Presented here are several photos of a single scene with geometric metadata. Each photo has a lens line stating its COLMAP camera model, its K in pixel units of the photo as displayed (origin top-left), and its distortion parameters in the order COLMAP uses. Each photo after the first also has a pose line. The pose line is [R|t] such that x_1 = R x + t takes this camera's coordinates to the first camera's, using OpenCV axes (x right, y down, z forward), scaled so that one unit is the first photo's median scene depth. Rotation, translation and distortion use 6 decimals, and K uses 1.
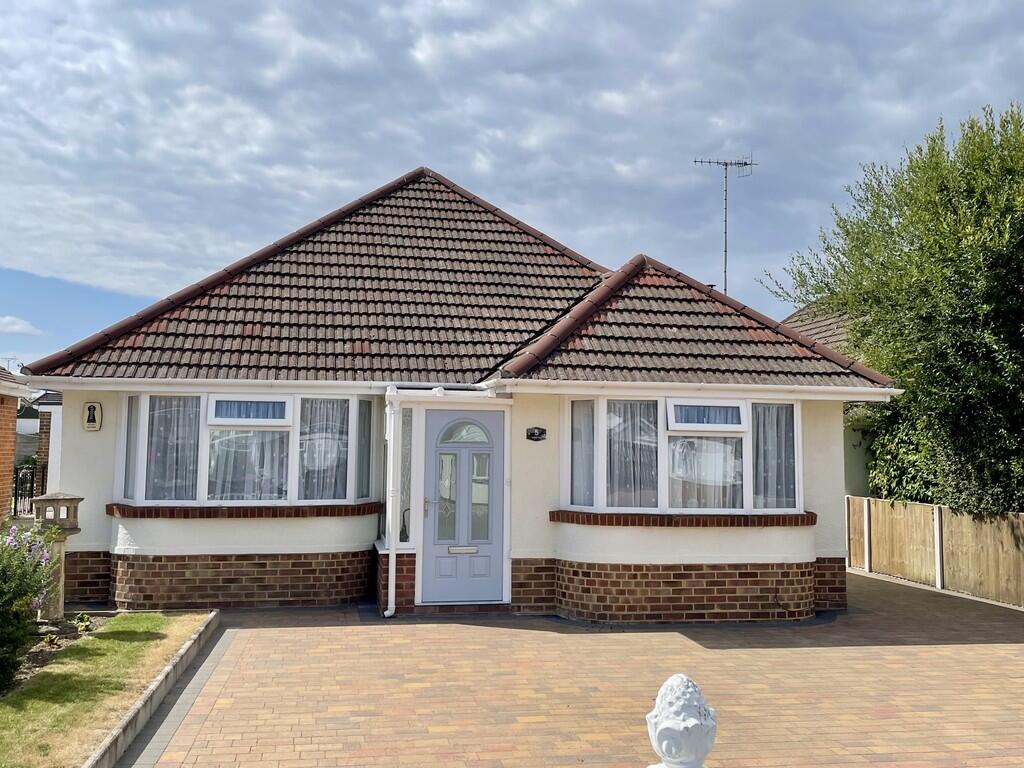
lens RADIAL K [[964.5, 0, 512.0], [0, 964.5, 384.0], [0, 0, 1]] dist [0.008345, 0.002432]
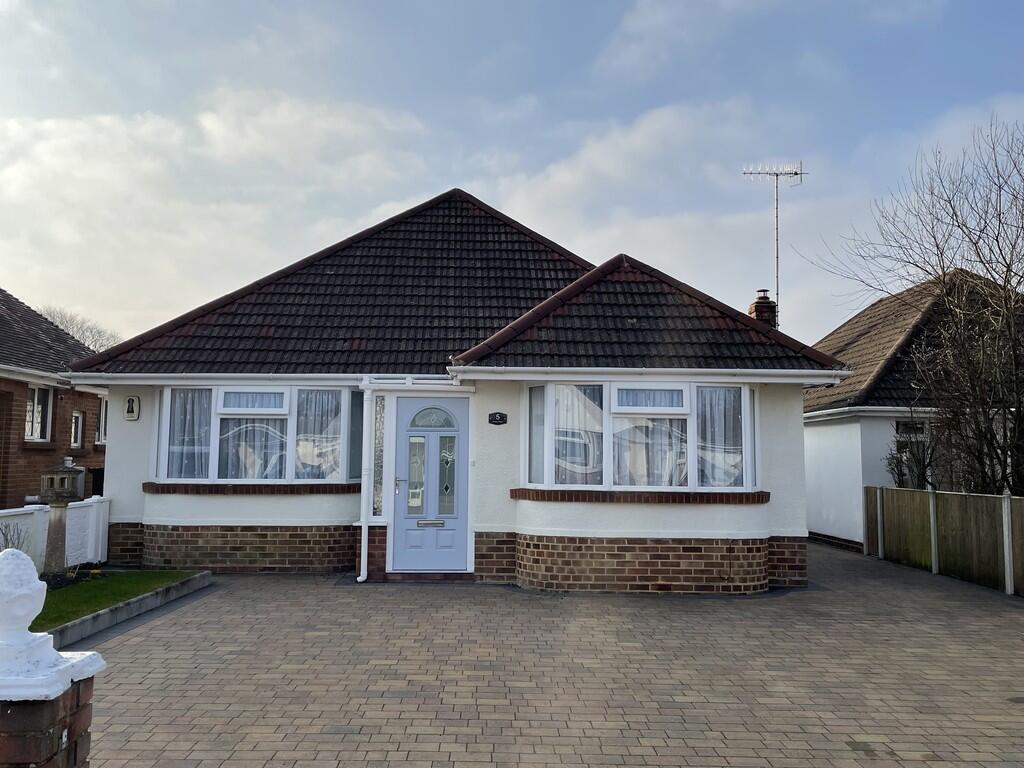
lens RADIAL K [[881.6, 0, 512.0], [0, 881.6, 384.0], [0, 0, 1]] dist [0.005597, -0.001338]
pose [[0.986097, -0.016886, -0.165313, 0.210131], [0.013995, 0.999728, -0.018639, 0.032341], [0.165583, 0.016067, 0.986065, 0.016884]]
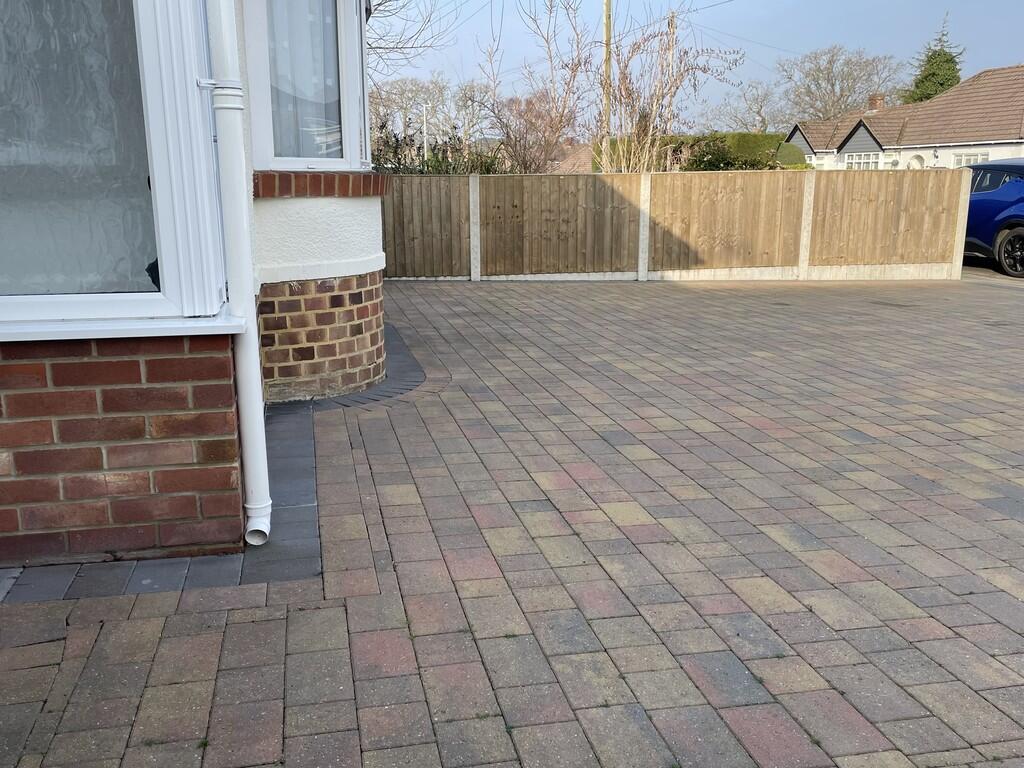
lens RADIAL K [[881.6, 0, 512.0], [0, 881.6, 384.0], [0, 0, 1]] dist [0.005597, -0.001338]
pose [[-0.055069, -0.240884, 0.968990, -0.366572], [-0.080547, 0.968372, 0.236152, 0.122547], [-0.995228, -0.065045, -0.072730, 0.921966]]
